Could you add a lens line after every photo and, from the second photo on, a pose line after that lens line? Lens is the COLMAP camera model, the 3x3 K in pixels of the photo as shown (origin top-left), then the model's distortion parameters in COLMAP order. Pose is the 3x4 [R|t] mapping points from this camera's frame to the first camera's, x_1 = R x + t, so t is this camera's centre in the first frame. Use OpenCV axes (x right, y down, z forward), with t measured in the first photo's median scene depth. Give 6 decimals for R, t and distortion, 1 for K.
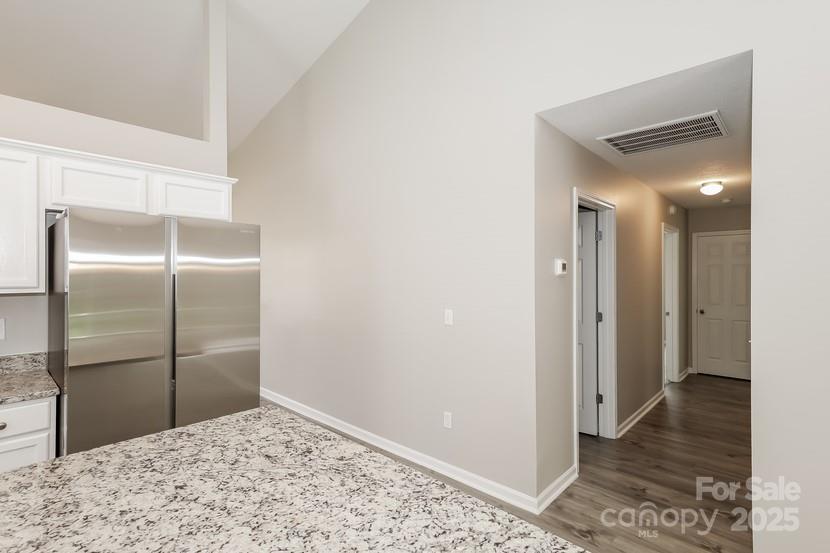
lens RADIAL K [[399.7, 0, 415.7], [0, 399.7, 276.5], [0, 0, 1]] dist [0.004140, 0.000617]
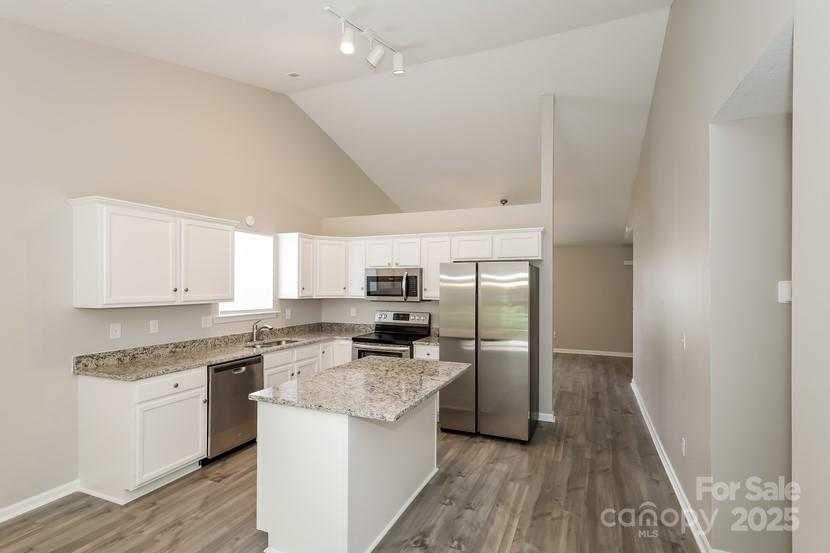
lens RADIAL K [[417.0, 0, 417.4], [0, 417.0, 279.6], [0, 0, 1]] dist [0.006725, 0.000373]
pose [[0.348277, -0.012098, -0.937314, 1.109422], [-0.005565, 0.999872, -0.014974, -0.033780], [0.937375, 0.010431, 0.348165, 0.043938]]
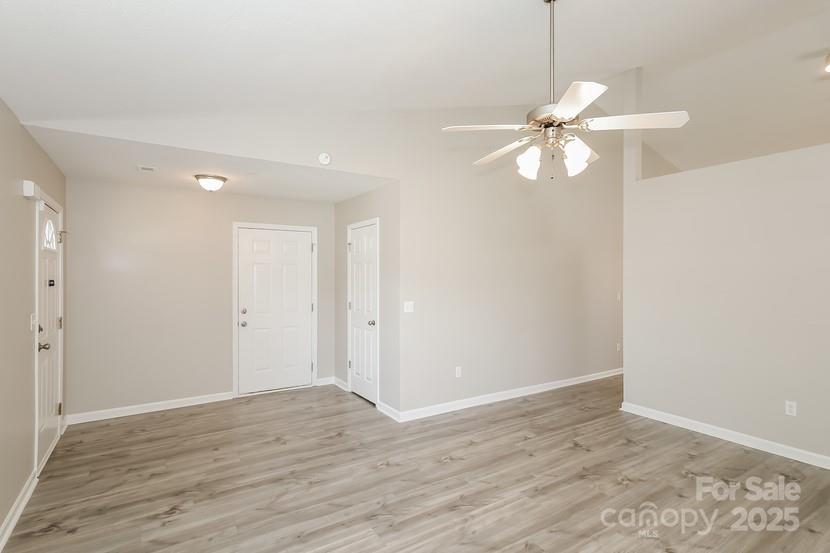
lens RADIAL K [[417.0, 0, 414.0], [0, 417.0, 275.3], [0, 0, 1]] dist [0.006725, 0.000373]
pose [[0.246445, -0.001789, 0.969155, -3.065847], [0.001912, 0.999997, 0.001359, -0.031305], [-0.969155, 0.001518, 0.246448, 1.998536]]
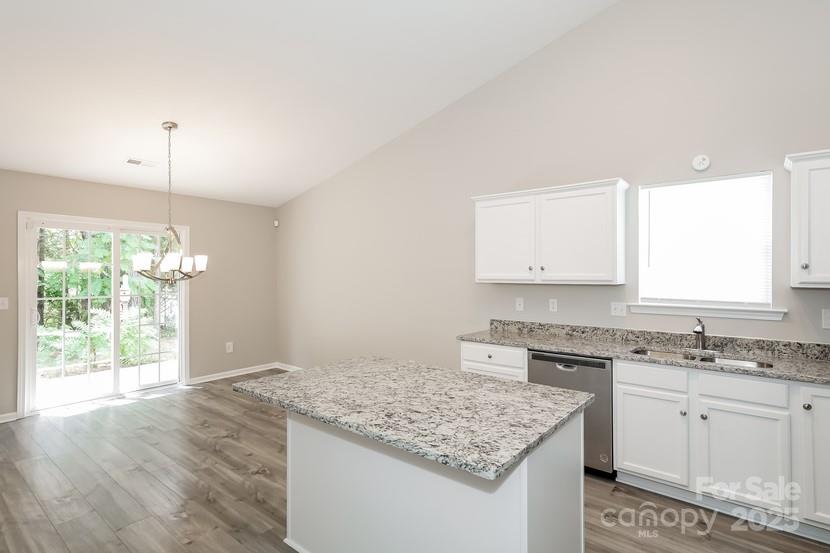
lens RADIAL K [[417.0, 0, 412.3], [0, 417.0, 272.5], [0, 0, 1]] dist [0.006725, 0.000373]
pose [[-0.997534, -0.001547, -0.070170, -0.144090], [-0.001561, 0.999999, 0.000146, 0.002489], [0.070170, 0.000255, -0.997535, 1.299848]]
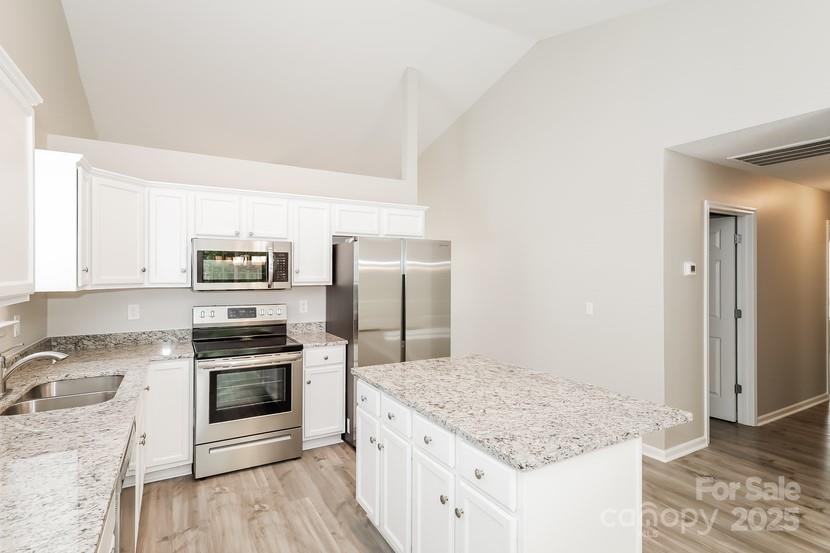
lens RADIAL K [[417.0, 0, 416.9], [0, 417.0, 272.6], [0, 0, 1]] dist [0.006725, 0.000373]
pose [[0.956526, 0.001601, -0.291641, -0.073104], [-0.002864, 0.999988, -0.003903, -0.006111], [0.291632, 0.004569, 0.956520, -0.565968]]
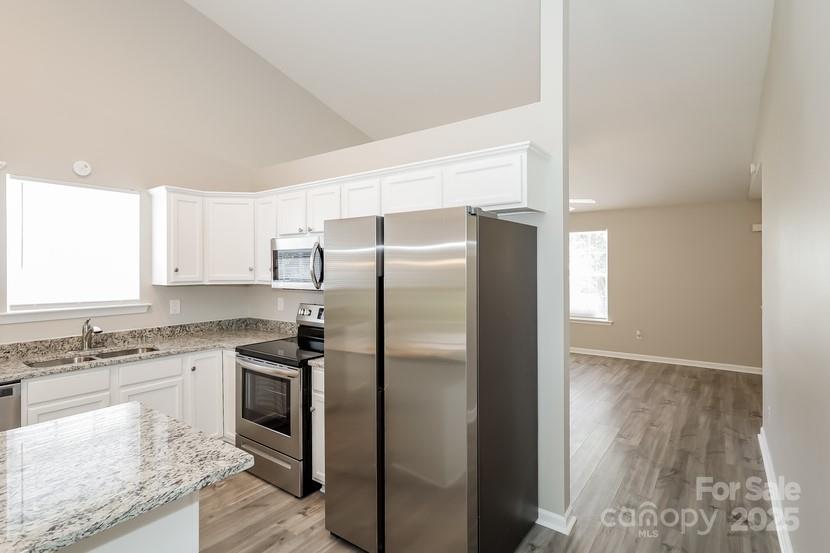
lens RADIAL K [[417.0, 0, 414.3], [0, 417.0, 267.2], [0, 0, 1]] dist [0.006725, 0.000373]
pose [[0.113962, 0.001095, -0.993485, 0.354025], [-0.001093, 0.999999, 0.000976, -0.028159], [0.993485, 0.000975, 0.113963, 0.947432]]
